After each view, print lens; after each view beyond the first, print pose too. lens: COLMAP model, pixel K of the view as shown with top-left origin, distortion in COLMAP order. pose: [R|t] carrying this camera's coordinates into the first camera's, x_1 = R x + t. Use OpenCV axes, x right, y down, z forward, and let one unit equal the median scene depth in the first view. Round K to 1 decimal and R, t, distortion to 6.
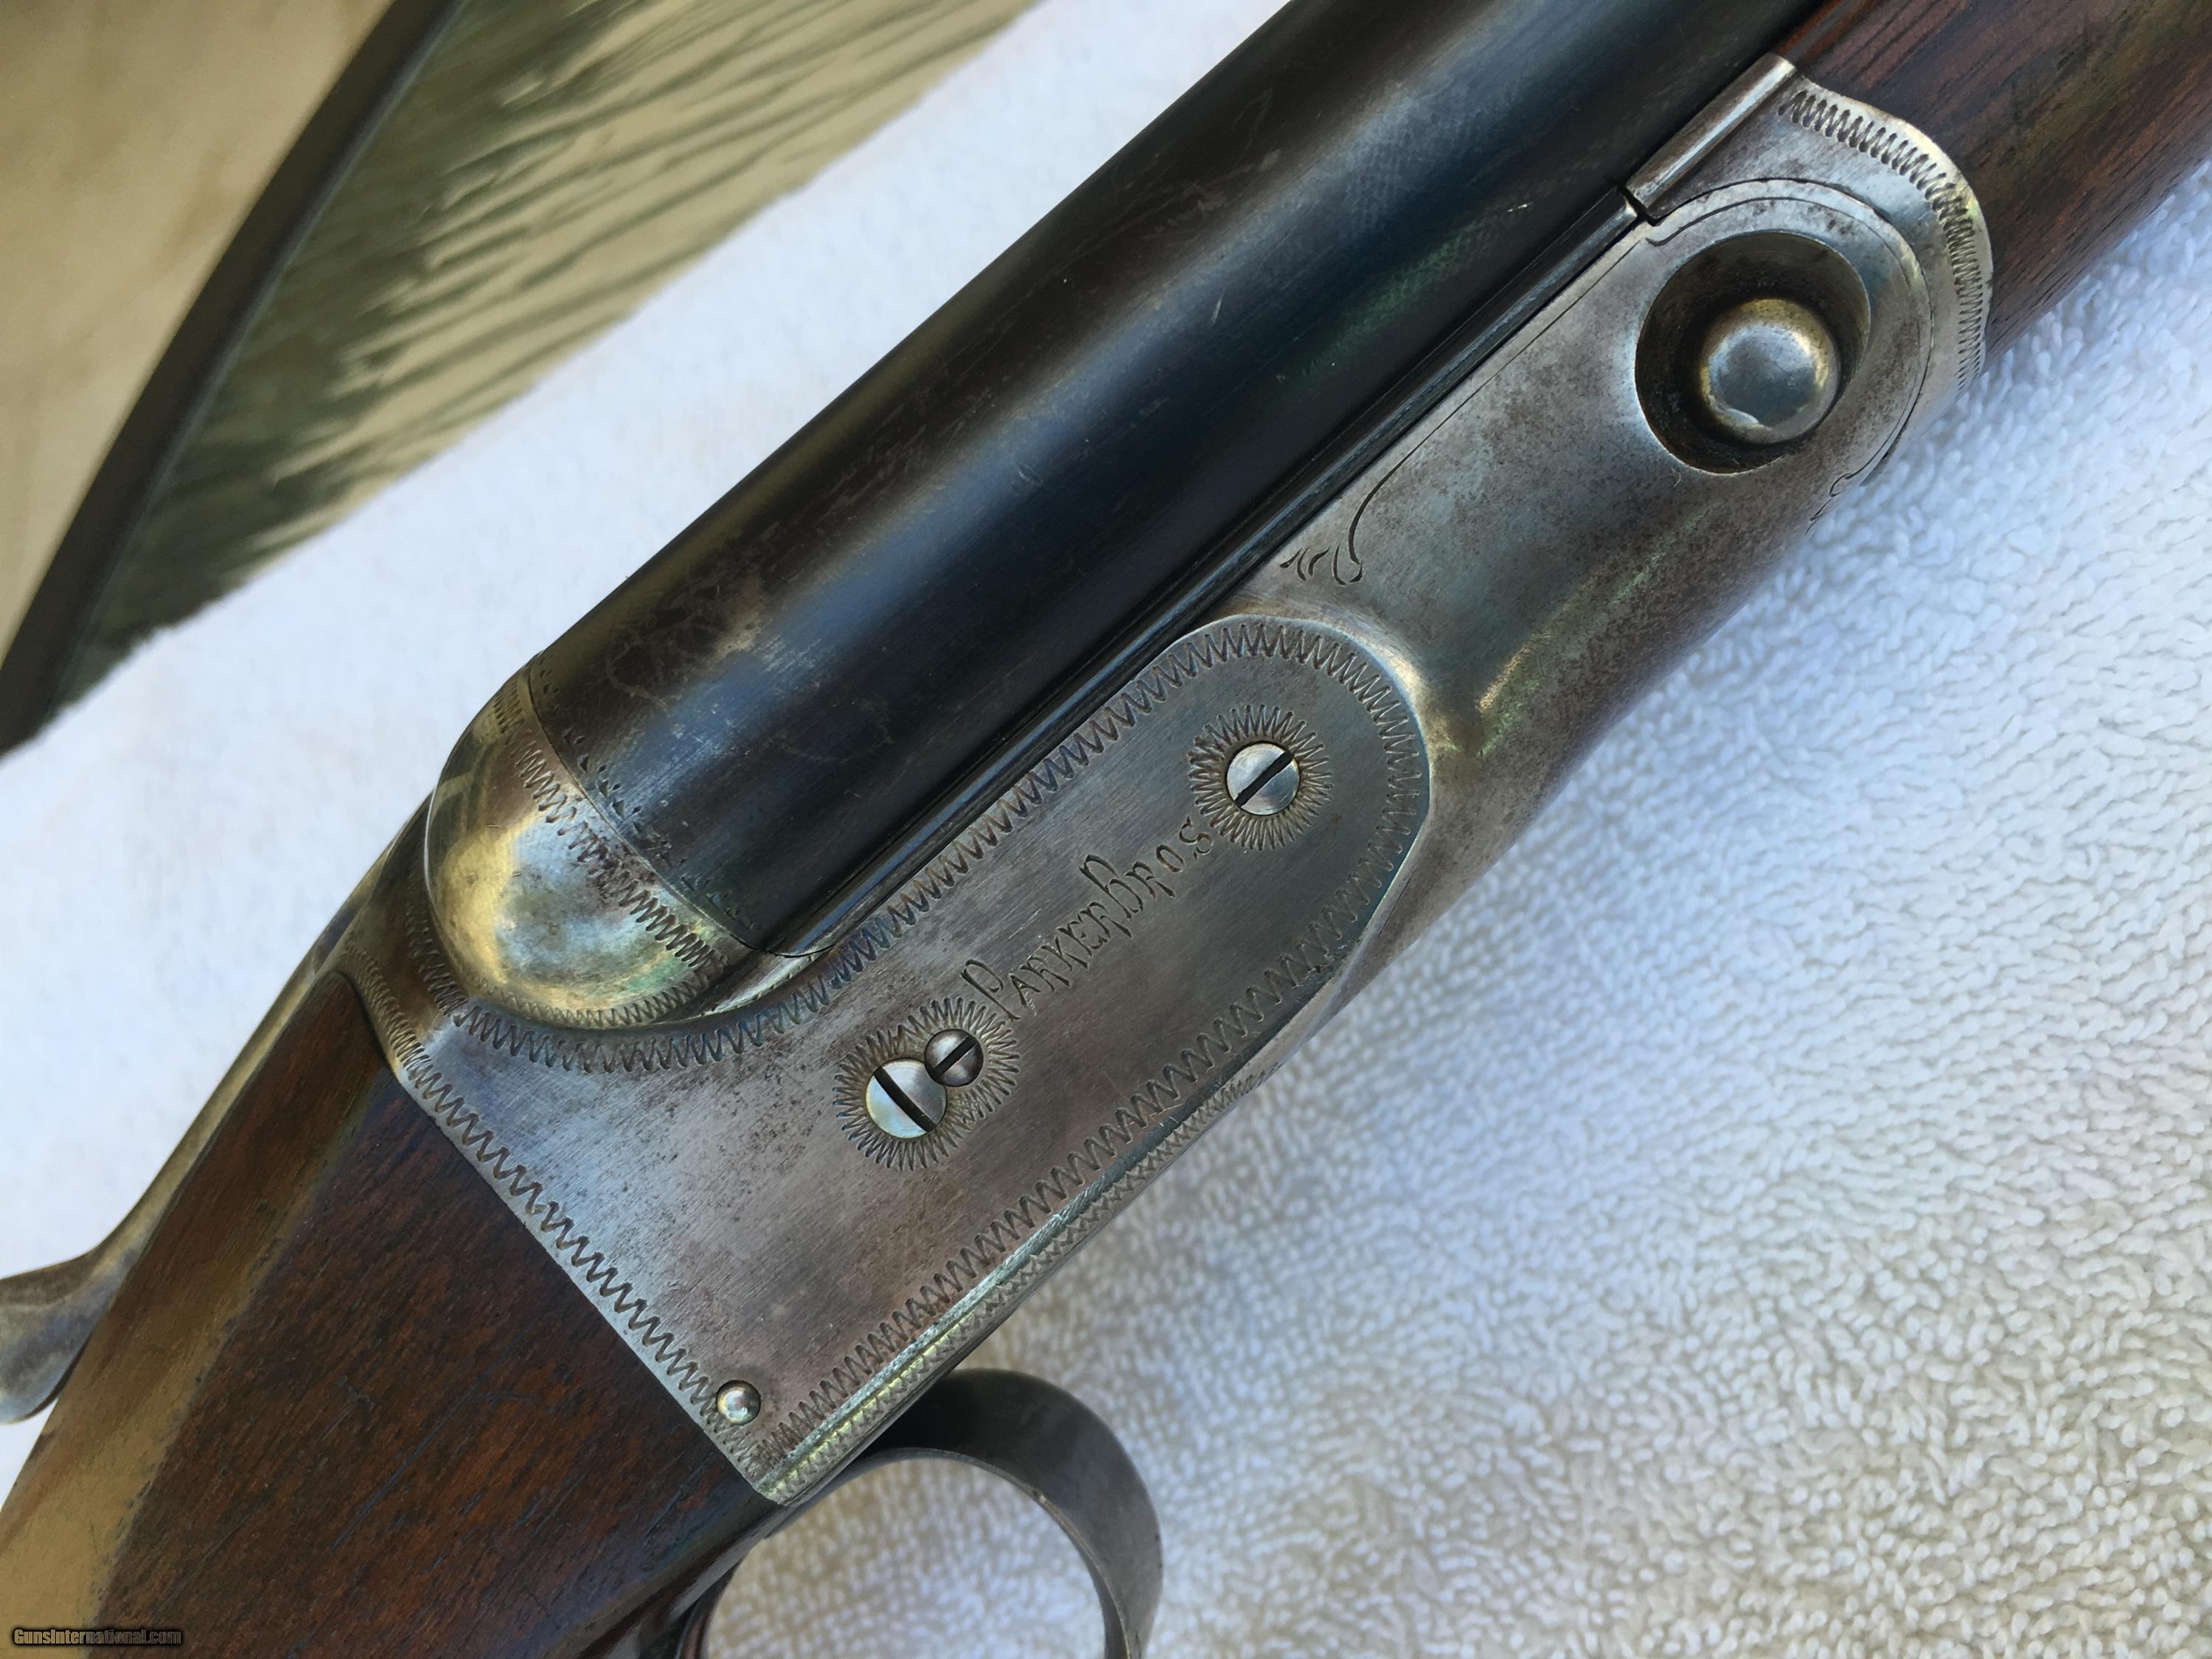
lens RADIAL K [[1915.9, 0, 1106.0], [0, 1915.9, 829.5], [0, 0, 1]] dist [-0.016056, 0.002586]
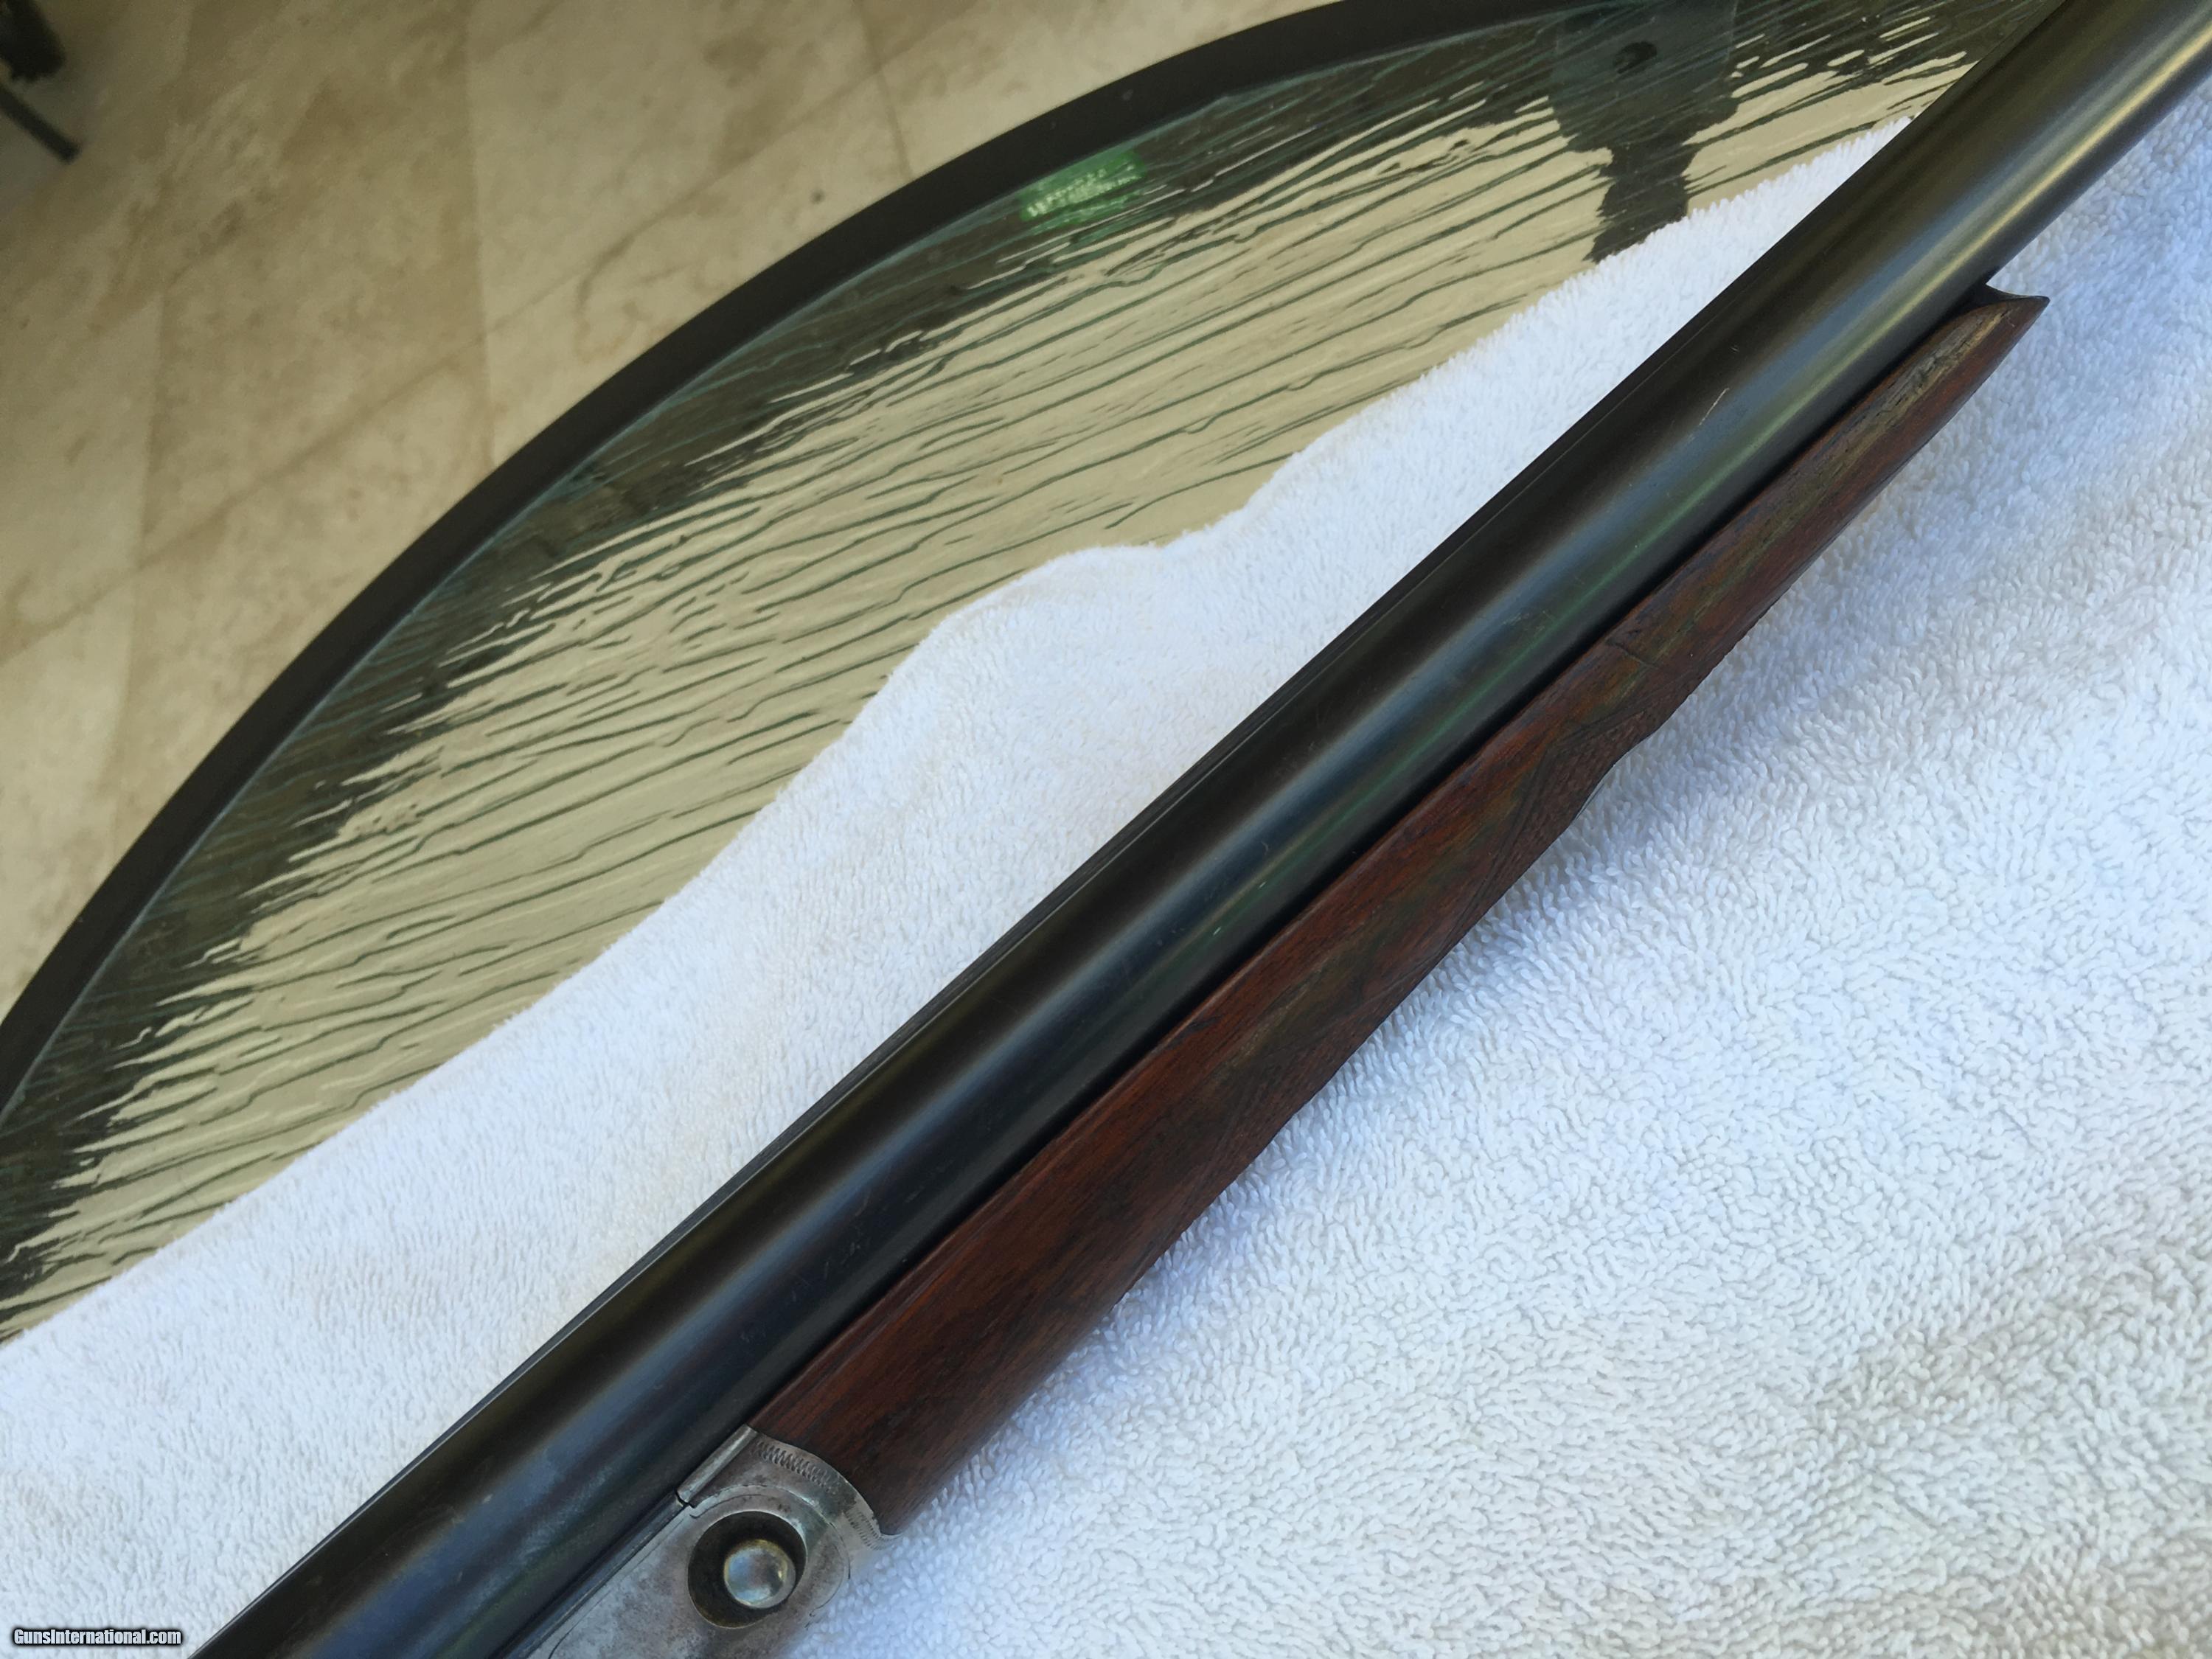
lens RADIAL K [[1872.2, 0, 1106.0], [0, 1872.2, 829.5], [0, 0, 1]] dist [0.078181, -0.123478]
pose [[0.996167, -0.023284, 0.084313, 0.505021], [0.033492, 0.991994, -0.121762, -0.680995], [-0.080803, 0.124119, 0.988972, -0.945743]]
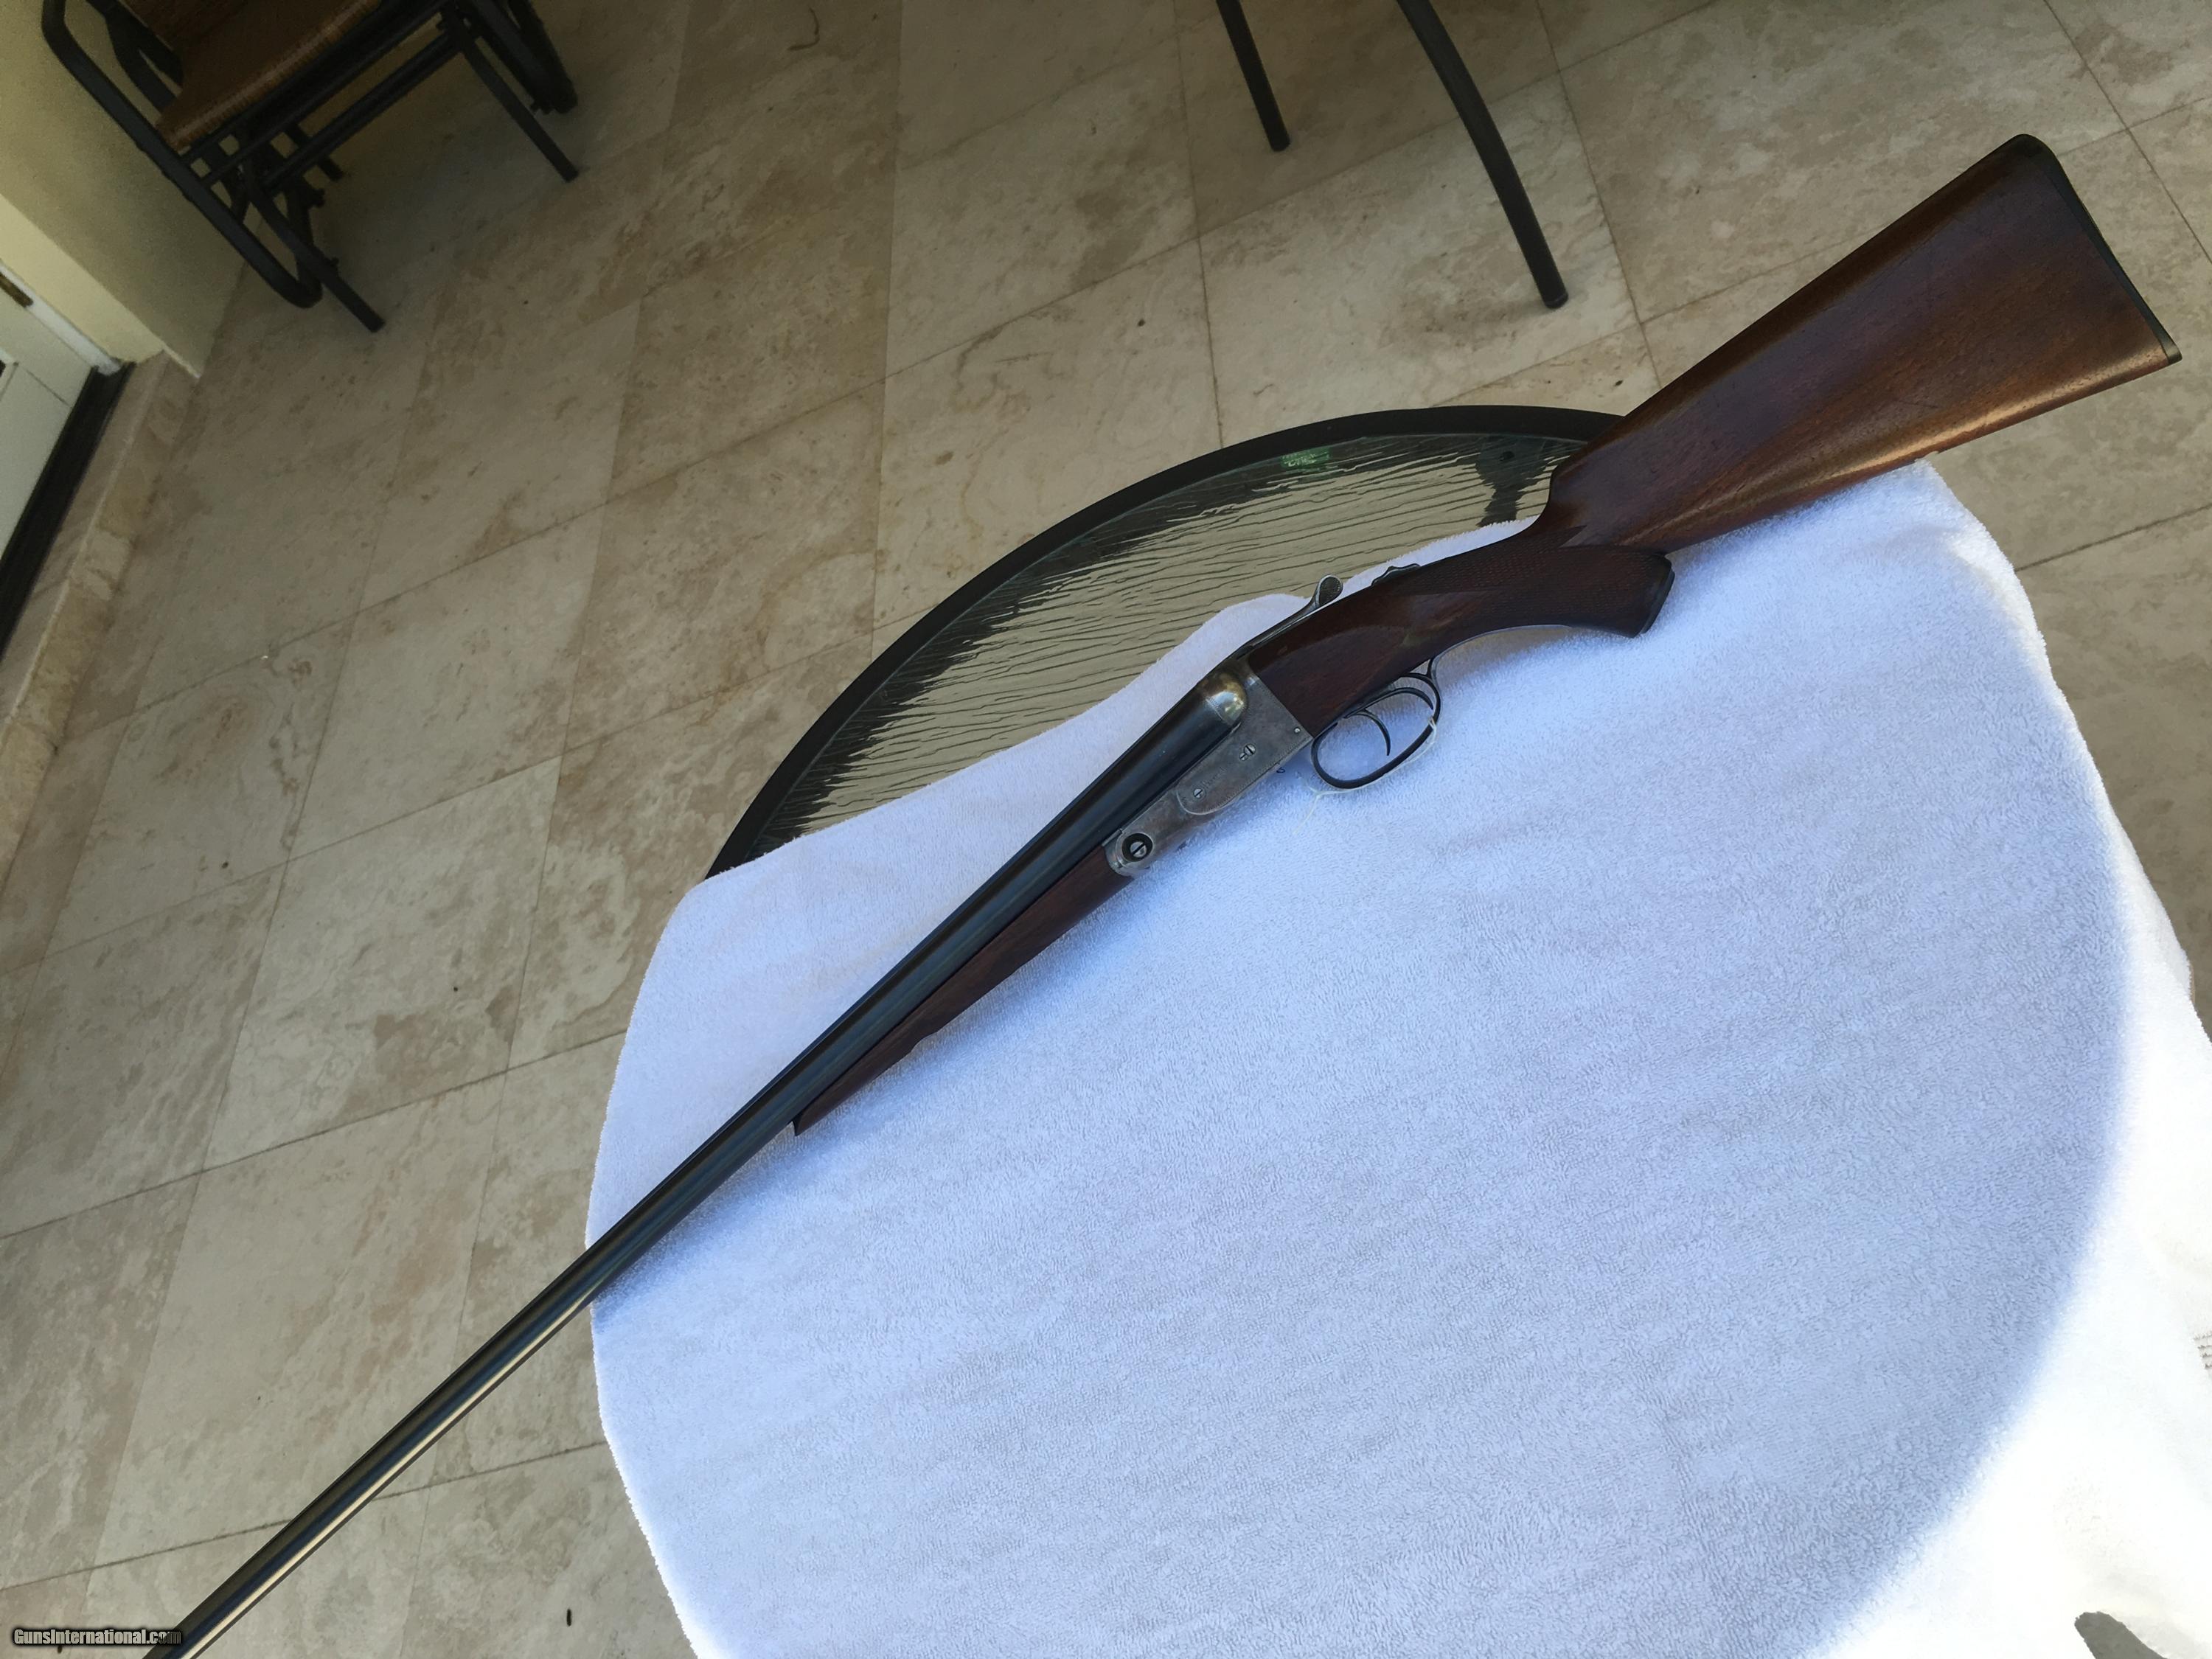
lens RADIAL K [[1872.2, 0, 1106.0], [0, 1872.2, 829.5], [0, 0, 1]] dist [0.078181, -0.123478]
pose [[0.988525, 0.151053, -0.001209, 0.163013], [-0.149806, 0.979275, -0.136304, 0.640791], [-0.019405, 0.134921, 0.990666, -5.671539]]
